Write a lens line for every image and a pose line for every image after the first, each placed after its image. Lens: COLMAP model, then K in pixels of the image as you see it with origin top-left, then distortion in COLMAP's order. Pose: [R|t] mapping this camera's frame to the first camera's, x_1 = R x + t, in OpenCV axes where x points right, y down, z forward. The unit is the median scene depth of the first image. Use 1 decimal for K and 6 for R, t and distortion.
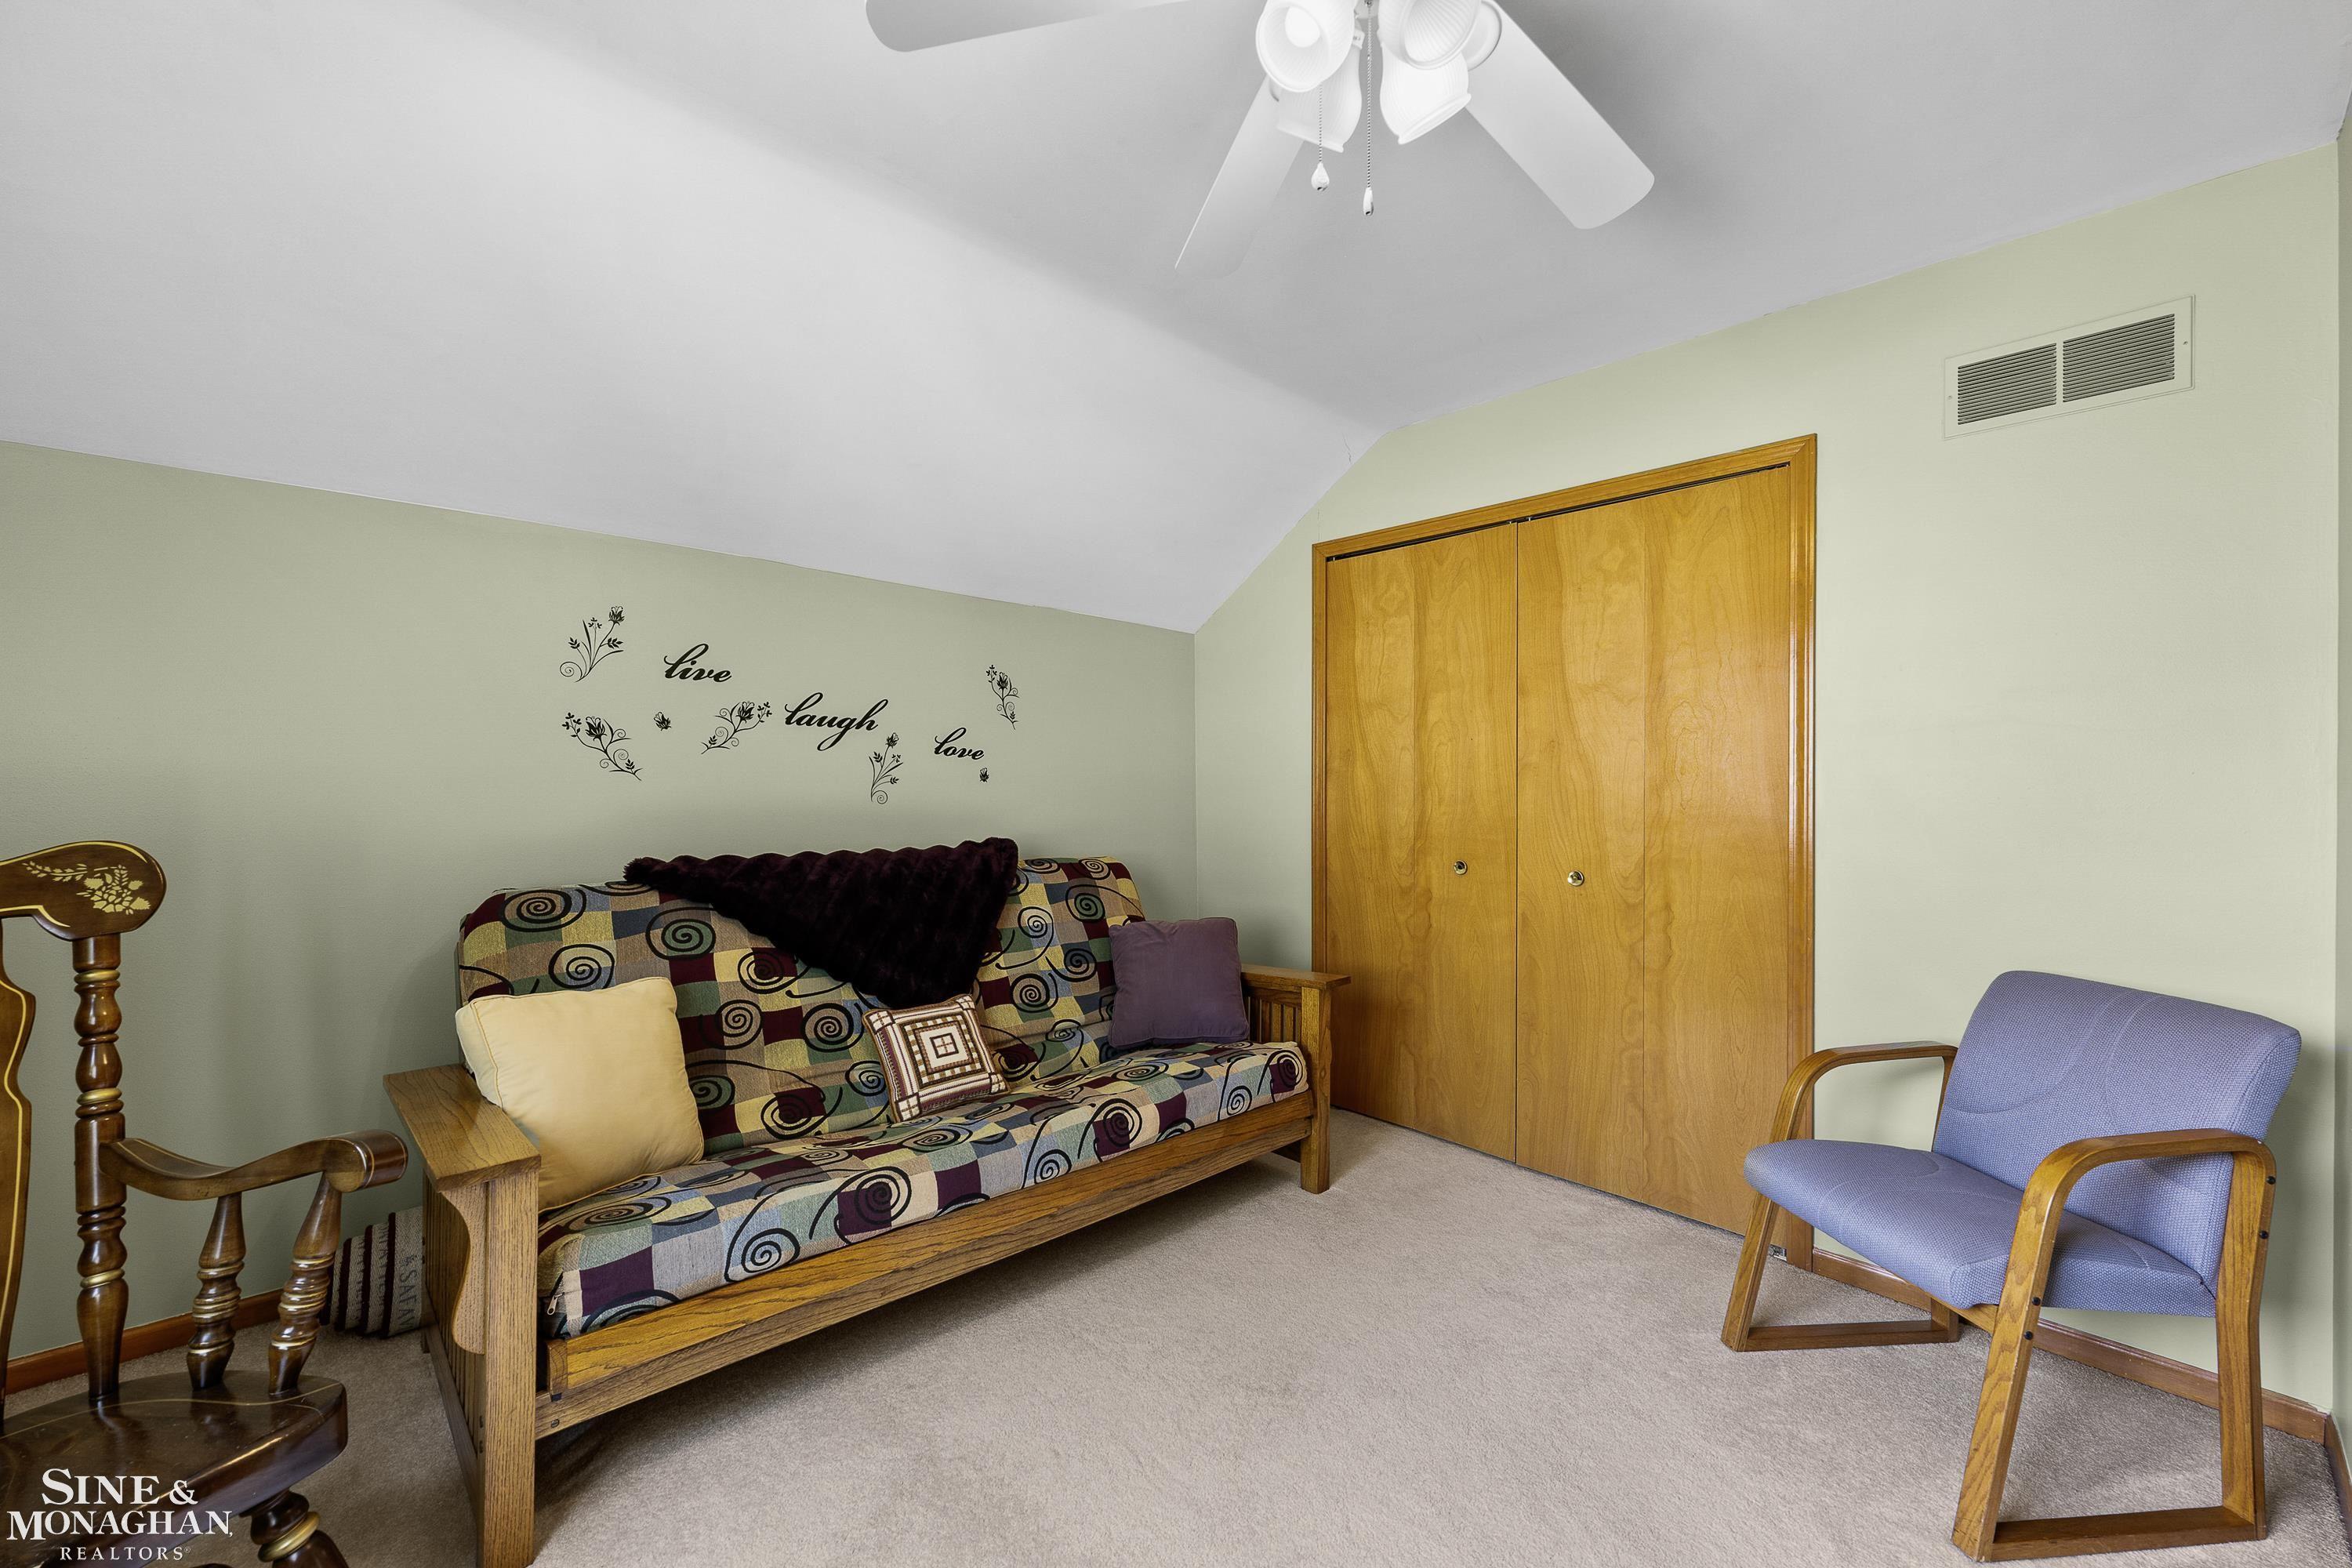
lens RADIAL K [[943.2, 0, 1170.4], [0, 943.2, 777.5], [0, 0, 1]] dist [0.000395, 0.000043]
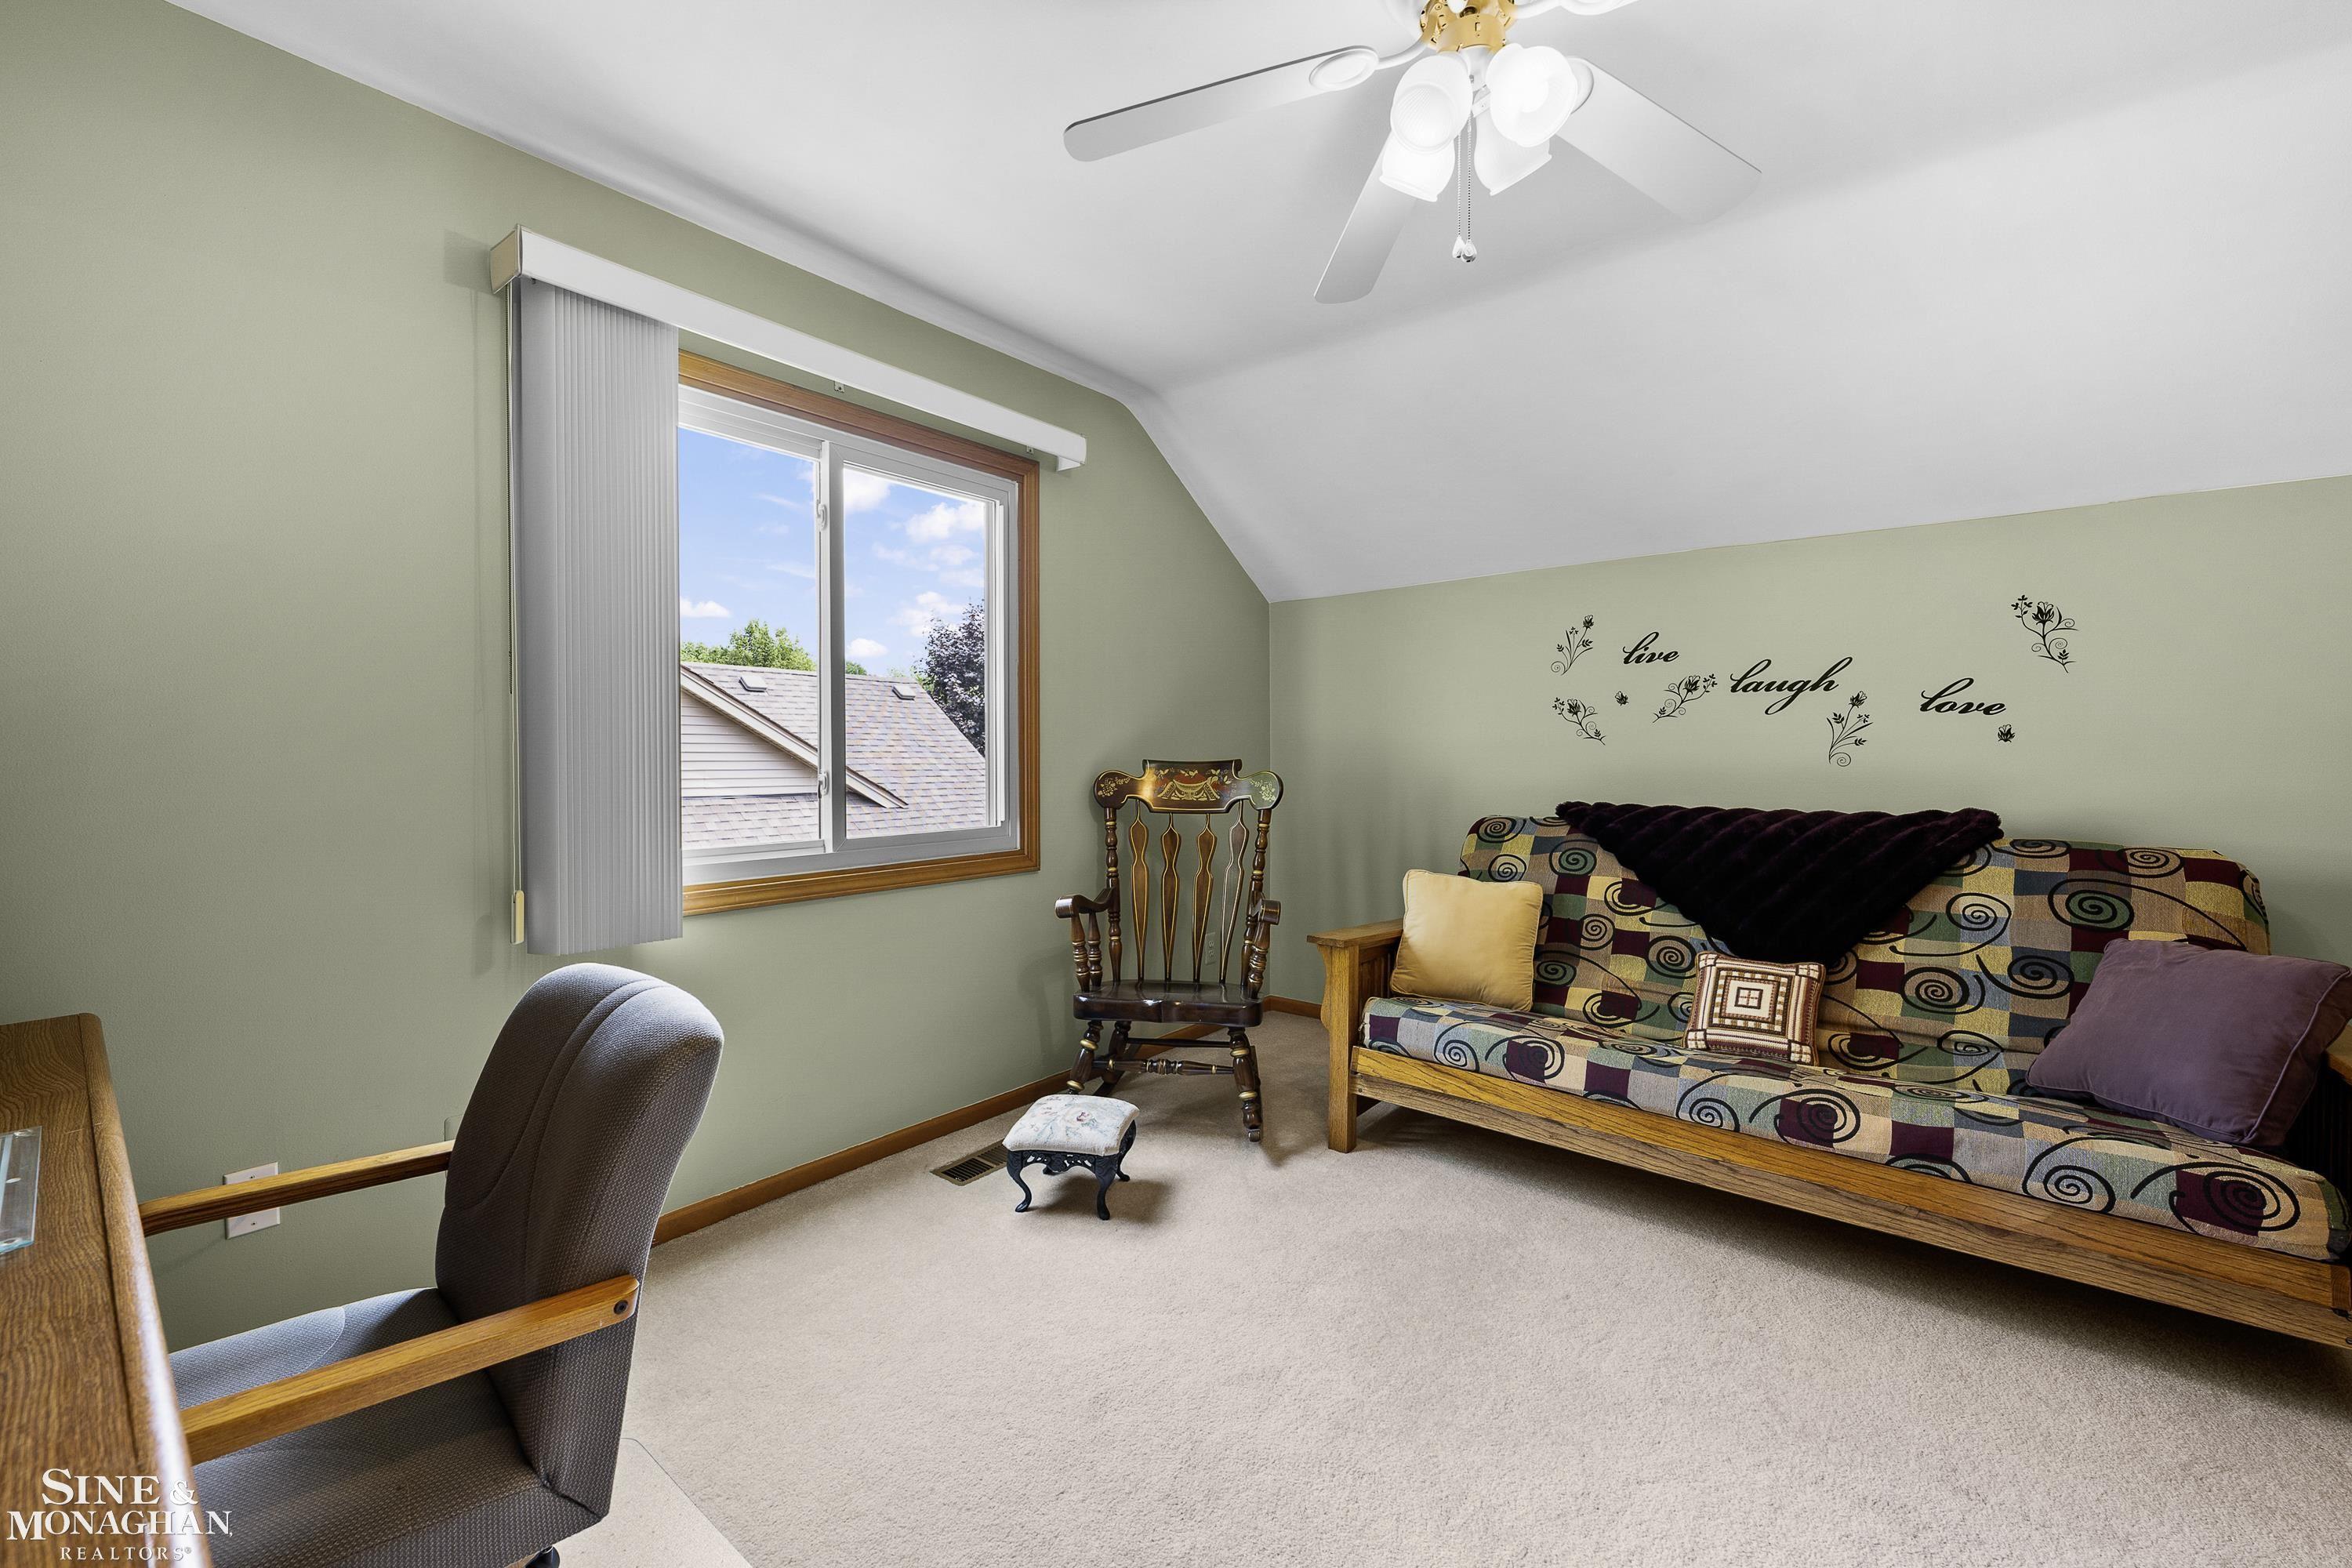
lens RADIAL K [[943.2, 0, 1170.4], [0, 943.2, 777.5], [0, 0, 1]] dist [0.000395, 0.000043]
pose [[0.127382, 0.019843, -0.991655, 0.679662], [0.007612, 0.999751, 0.020983, 0.016661], [0.991825, -0.010221, 0.127199, 0.240080]]
